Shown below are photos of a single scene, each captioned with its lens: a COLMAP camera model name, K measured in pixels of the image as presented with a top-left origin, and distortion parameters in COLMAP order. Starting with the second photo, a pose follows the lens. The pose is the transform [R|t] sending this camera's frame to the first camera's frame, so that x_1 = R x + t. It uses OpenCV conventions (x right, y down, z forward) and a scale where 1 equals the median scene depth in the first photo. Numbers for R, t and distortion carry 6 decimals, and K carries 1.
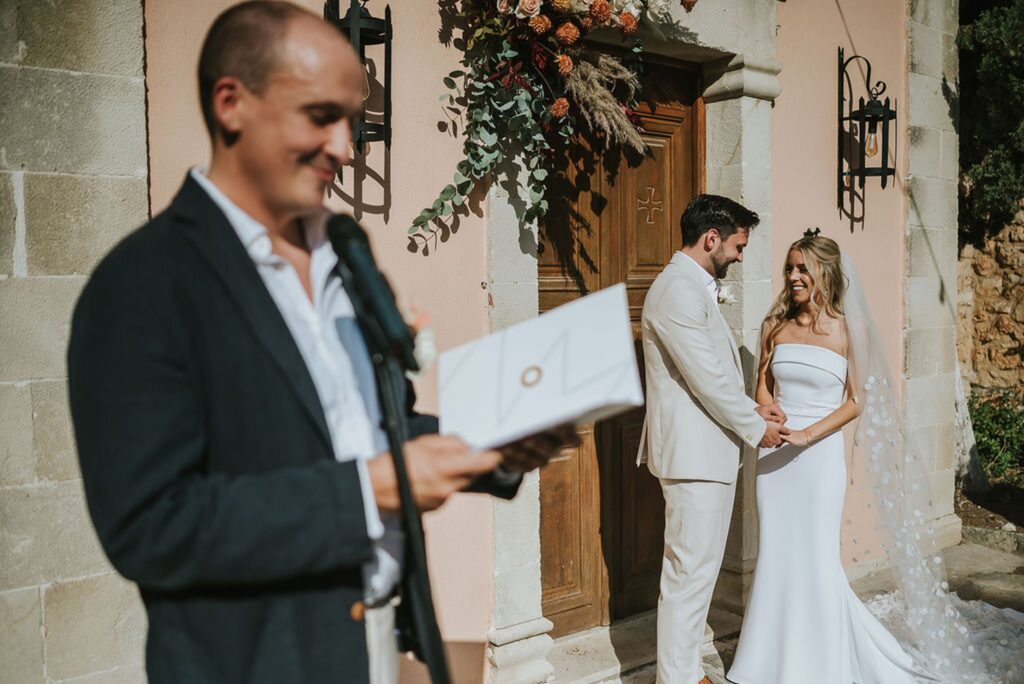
lens RADIAL K [[973.0, 0, 521.3], [0, 973.0, 343.9], [0, 0, 1]] dist [-0.050966, 0.007262]
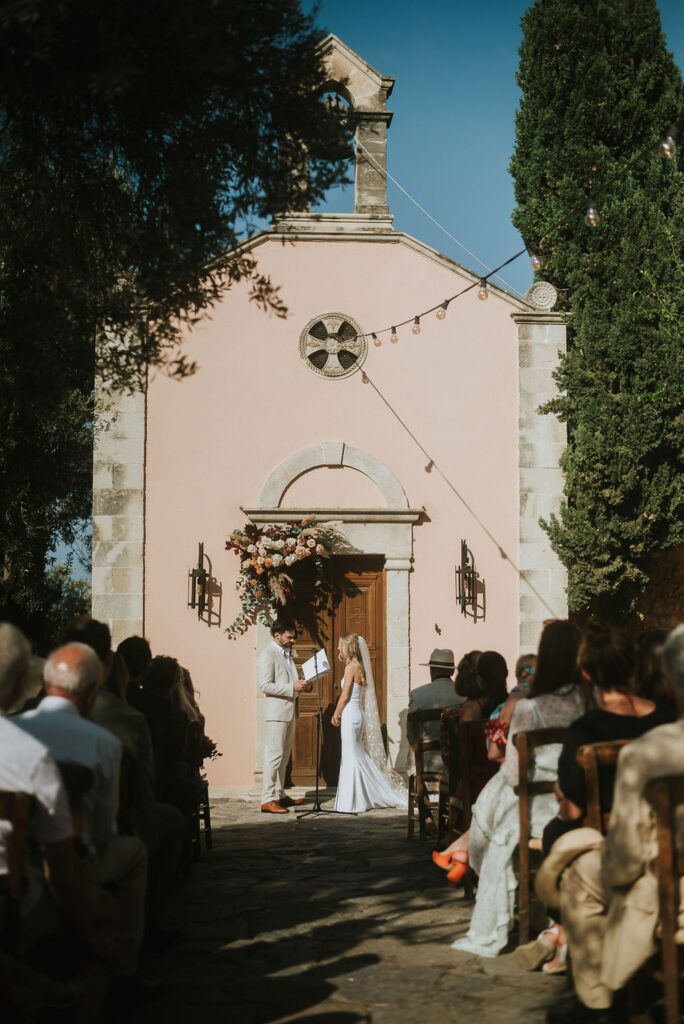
lens RADIAL K [[1446.1, 0, 347.6], [0, 1446.1, 512.5], [0, 0, 1]] dist [-0.120369, 0.103444]
pose [[0.829690, -0.025905, -0.557623, 2.140301], [-0.040839, 0.993429, -0.106915, -0.011775], [0.556728, 0.111479, 0.823180, -2.020909]]
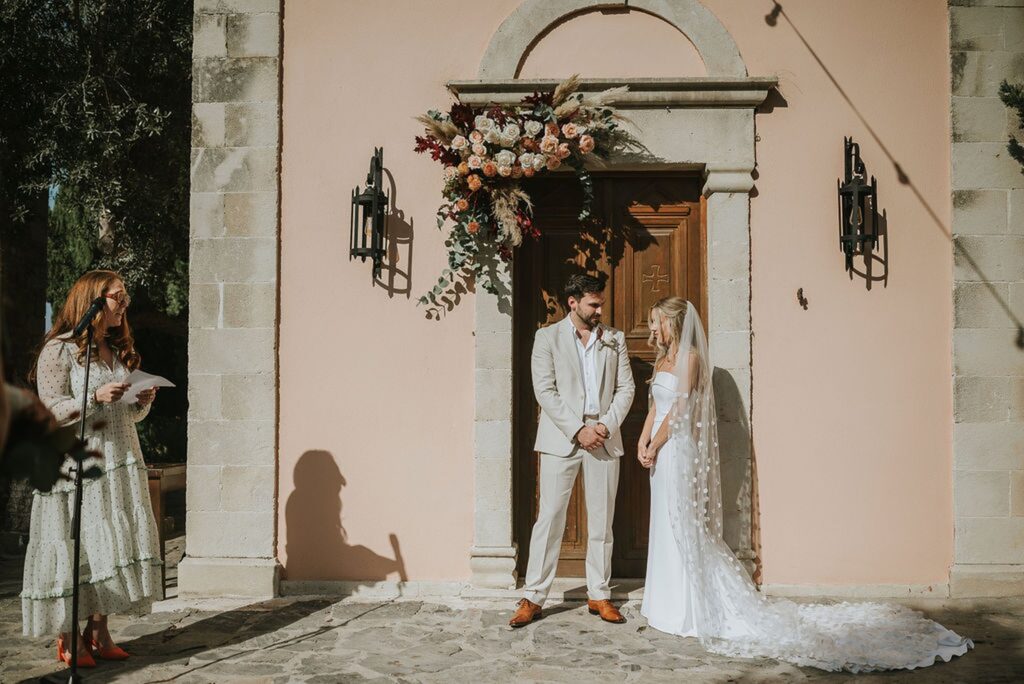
lens RADIAL K [[966.1, 0, 512.0], [0, 966.1, 342.0], [0, 0, 1]] dist [-0.050573, 0.012126]
pose [[0.758184, -0.004982, -0.652022, 0.877138], [-0.045466, 0.997133, -0.060488, 0.040894], [0.650454, 0.075506, 0.755783, -0.164968]]
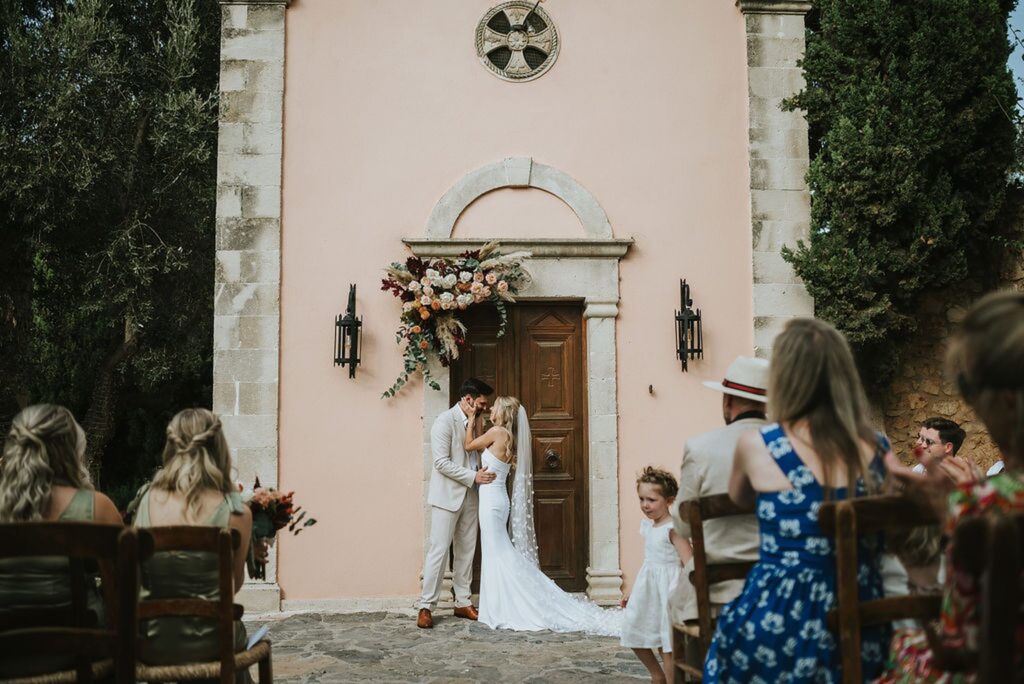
lens RADIAL K [[966.1, 0, 512.0], [0, 966.1, 342.0], [0, 0, 1]] dist [-0.050573, 0.012126]
pose [[0.817949, -0.043494, -0.573644, 1.184706], [-0.033065, 0.991935, -0.122356, 0.028077], [0.574340, 0.119048, 0.809915, -0.619452]]
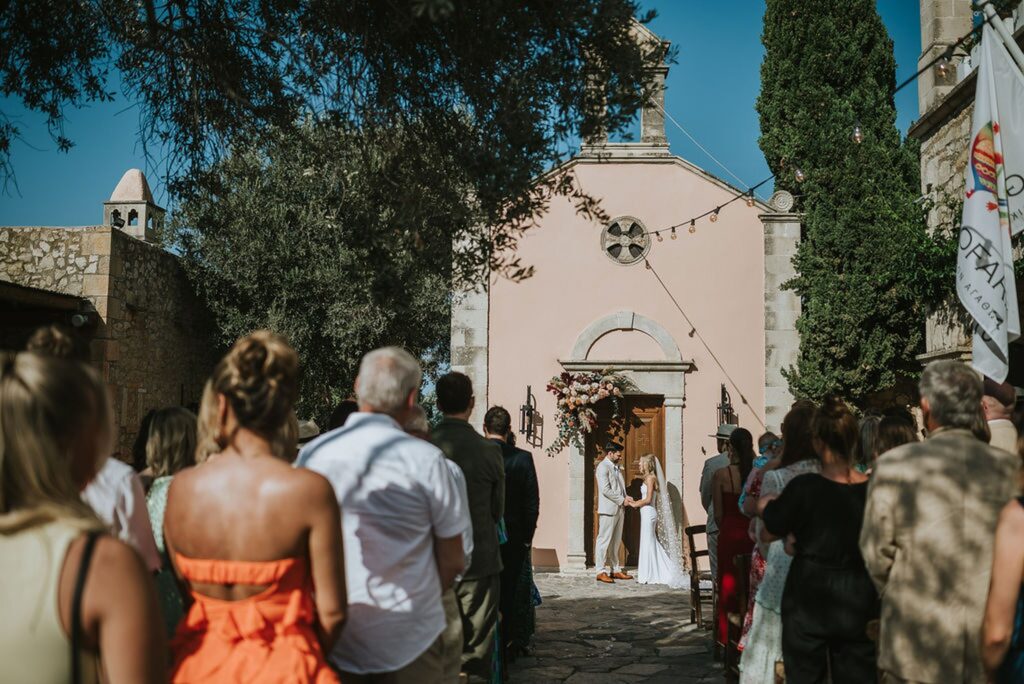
lens RADIAL K [[973.0, 0, 521.3], [0, 973.0, 343.9], [0, 0, 1]] dist [-0.050966, 0.007262]
pose [[0.763427, -0.029783, -0.645207, 1.957162], [-0.051662, 0.992920, -0.106960, -0.090962], [0.643825, 0.114989, 0.756483, -1.799869]]
